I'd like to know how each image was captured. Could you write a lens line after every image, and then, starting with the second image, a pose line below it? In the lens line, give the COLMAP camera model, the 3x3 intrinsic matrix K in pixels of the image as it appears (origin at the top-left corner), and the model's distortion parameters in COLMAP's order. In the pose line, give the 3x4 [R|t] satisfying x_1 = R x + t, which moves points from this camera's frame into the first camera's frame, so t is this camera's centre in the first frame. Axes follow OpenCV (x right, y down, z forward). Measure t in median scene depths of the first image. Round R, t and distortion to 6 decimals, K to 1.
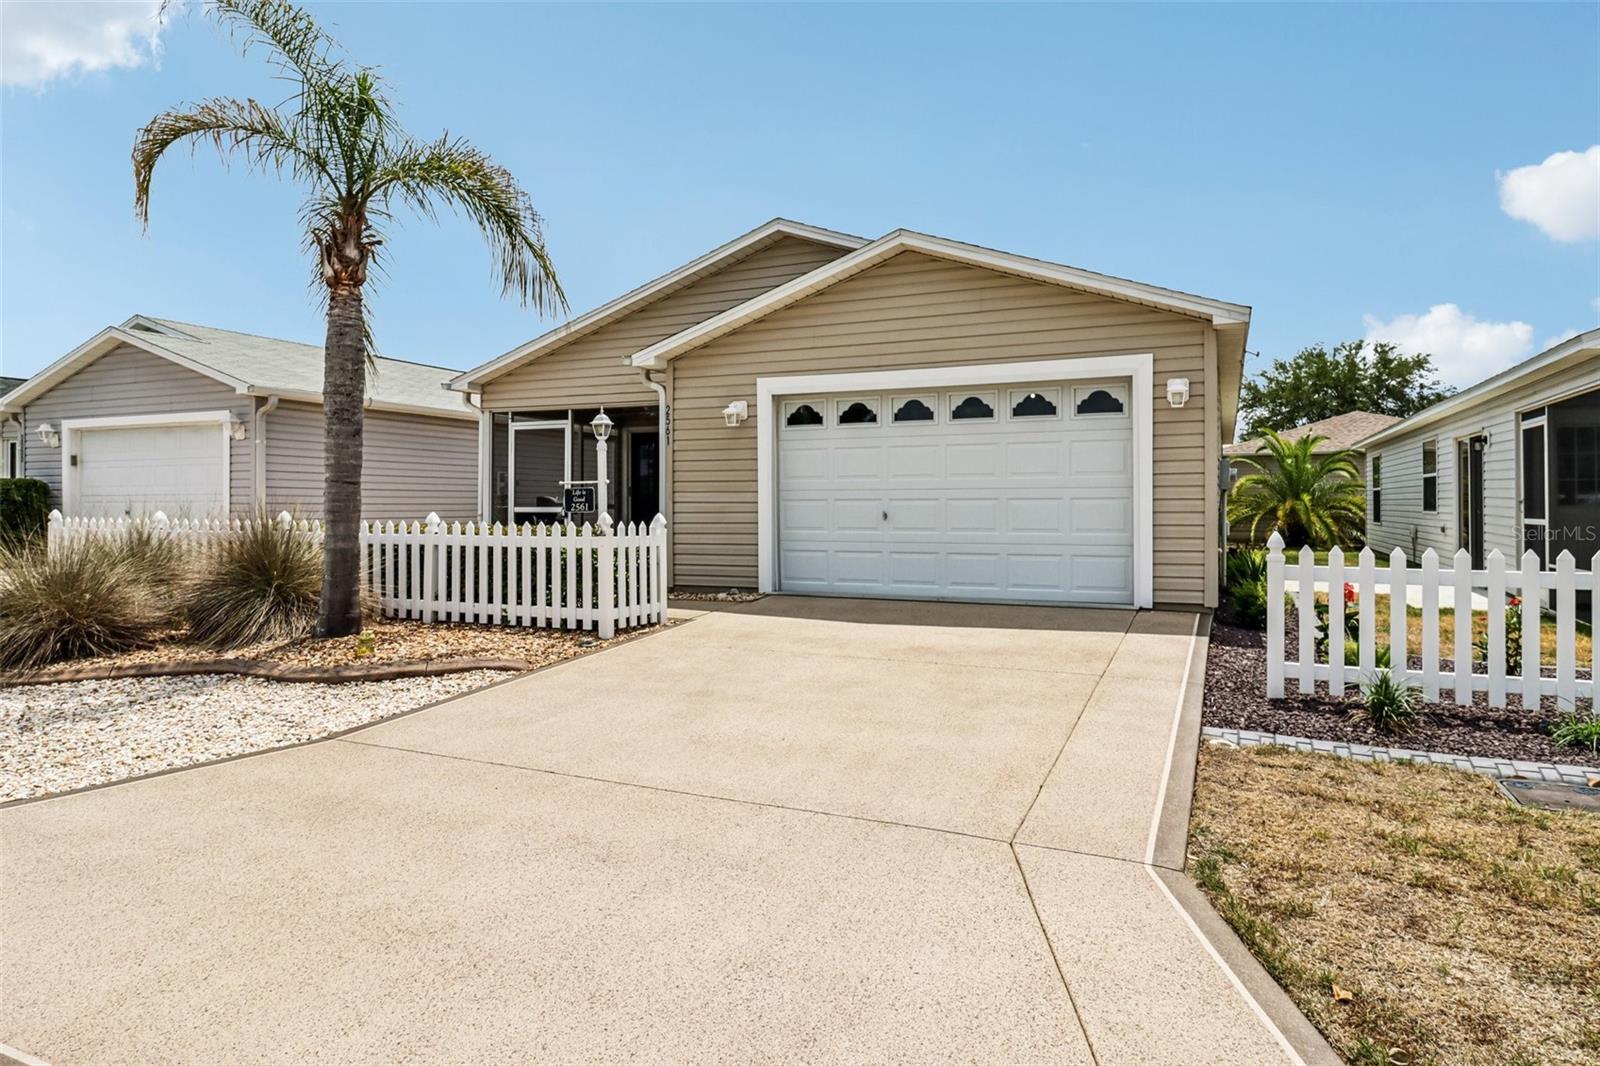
lens RADIAL K [[967.6, 0, 801.8], [0, 967.6, 498.3], [0, 0, 1]] dist [-0.002712, -0.002262]
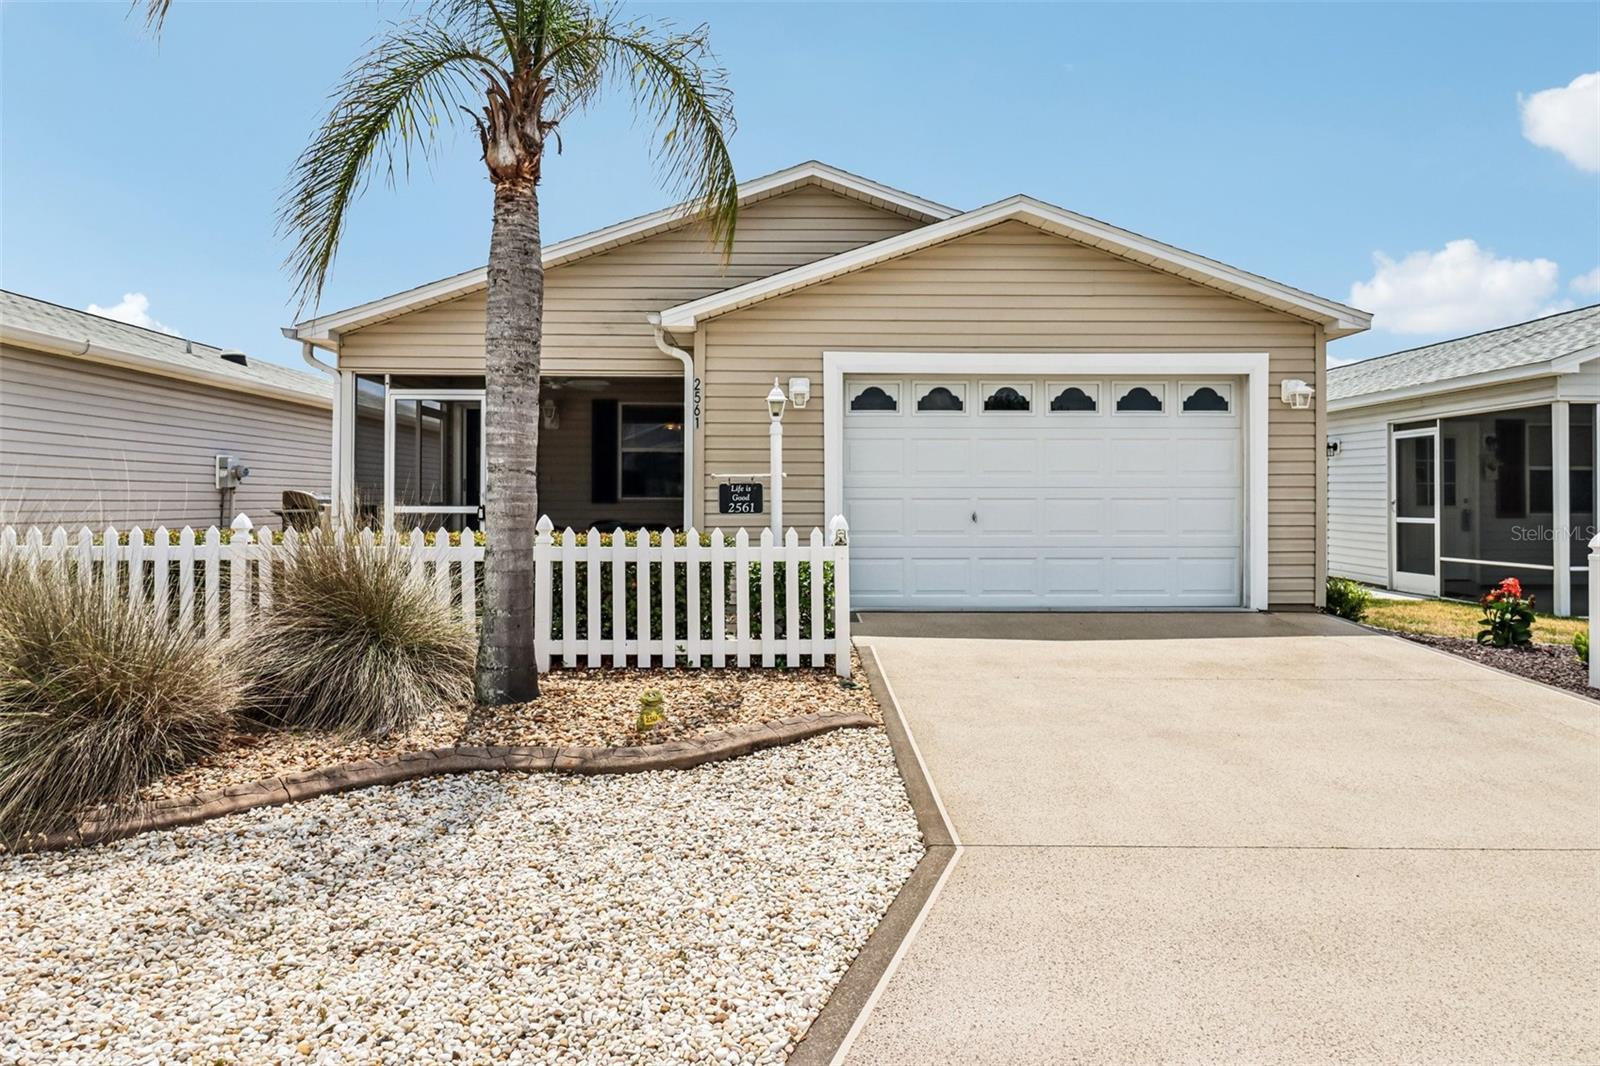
lens RADIAL K [[1074.9, 0, 820.9], [0, 1074.9, 494.4], [0, 0, 1]] dist [0.005722, -0.007035]
pose [[0.904484, 0.005696, 0.426469, -0.466332], [-0.005752, 0.999983, -0.001157, -0.000796], [-0.426469, -0.001407, 0.904501, 0.177264]]
